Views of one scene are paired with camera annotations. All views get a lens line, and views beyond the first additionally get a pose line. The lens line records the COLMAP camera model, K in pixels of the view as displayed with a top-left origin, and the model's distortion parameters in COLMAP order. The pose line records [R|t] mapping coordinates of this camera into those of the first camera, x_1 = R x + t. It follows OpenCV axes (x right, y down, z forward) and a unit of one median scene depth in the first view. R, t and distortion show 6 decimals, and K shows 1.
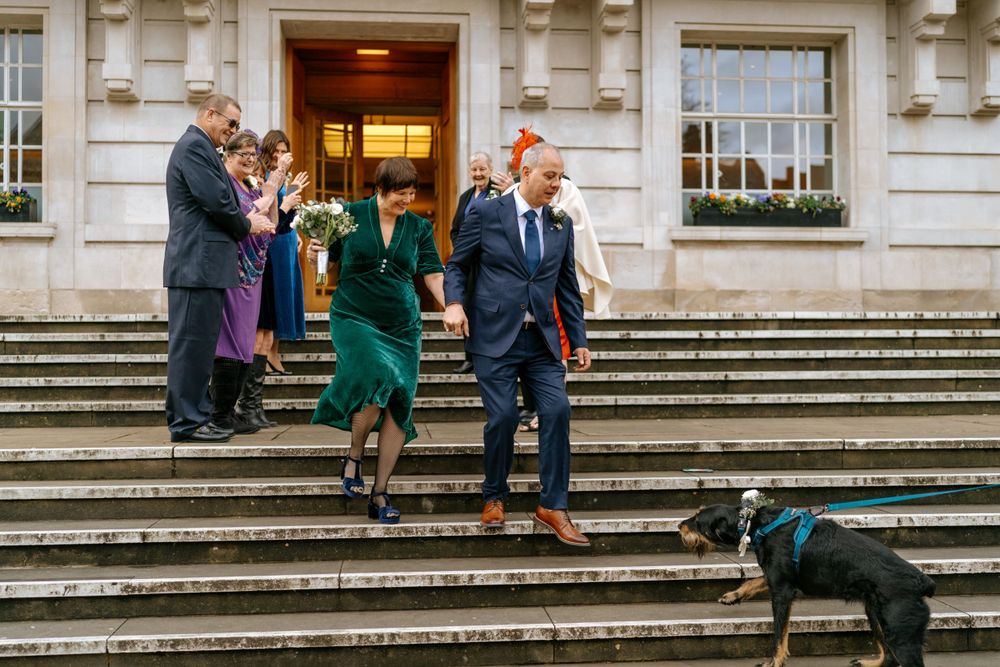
lens RADIAL K [[1018.0, 0, 462.4], [0, 1018.0, 330.5], [0, 0, 1]] dist [-0.002540, 0.009898]
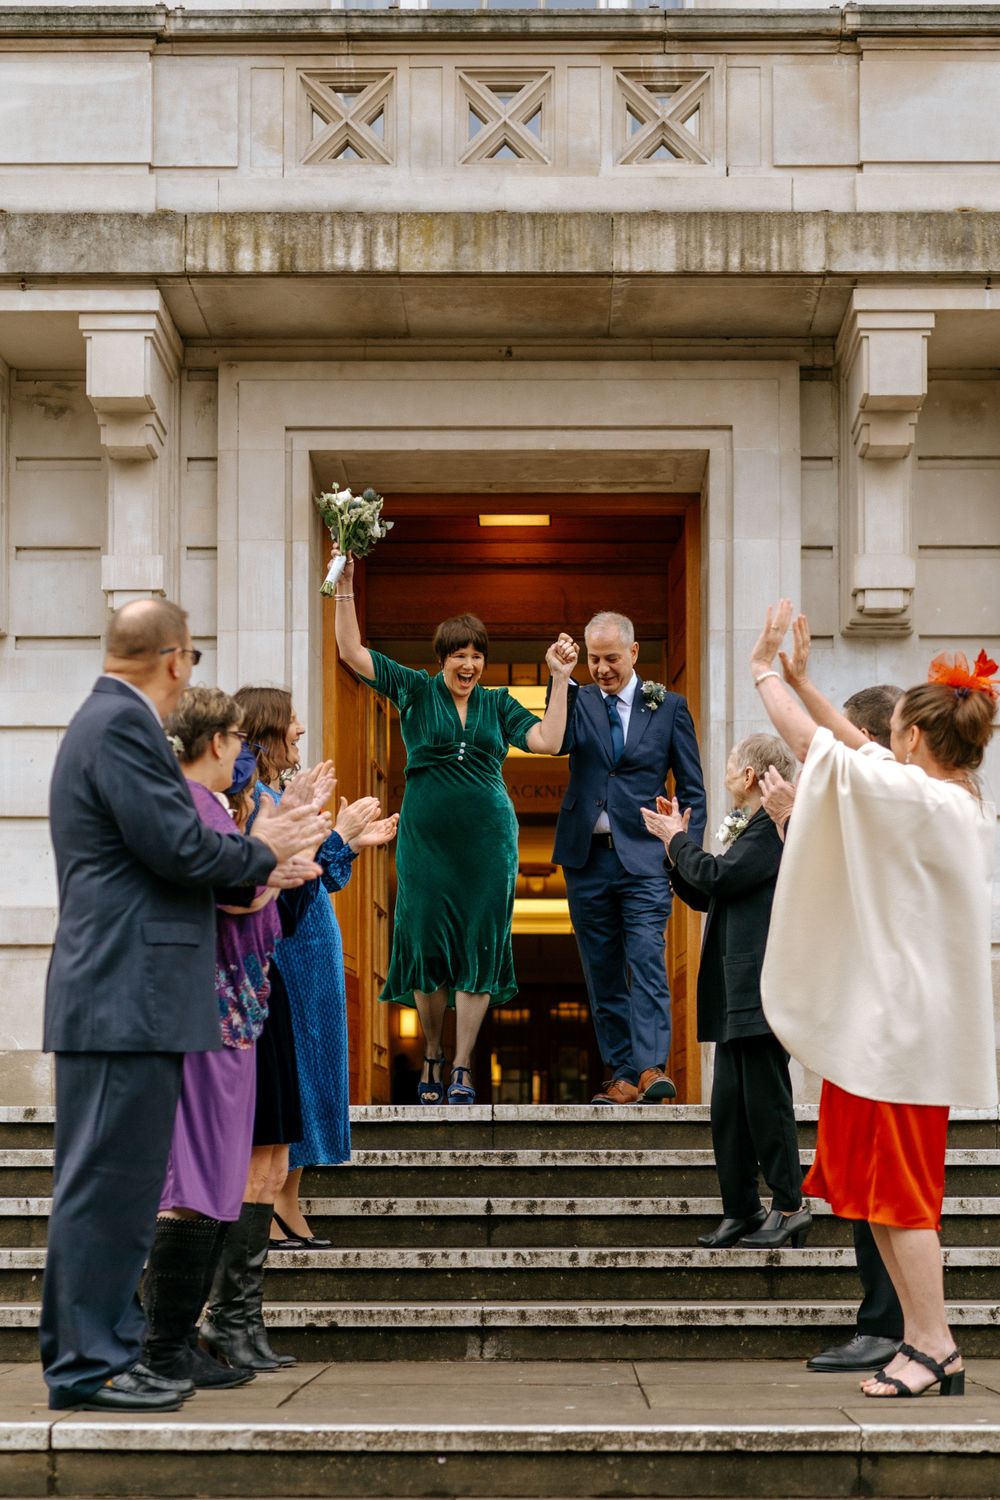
lens RADIAL K [[1526.9, 0, 500.0], [0, 1526.9, 750.0], [0, 0, 1]] dist [-0.002540, 0.009898]
pose [[0.995463, -0.016268, -0.093750, -0.029506], [-0.003292, 0.978798, -0.204804, -0.032661], [0.095094, 0.204183, 0.974303, 0.327958]]
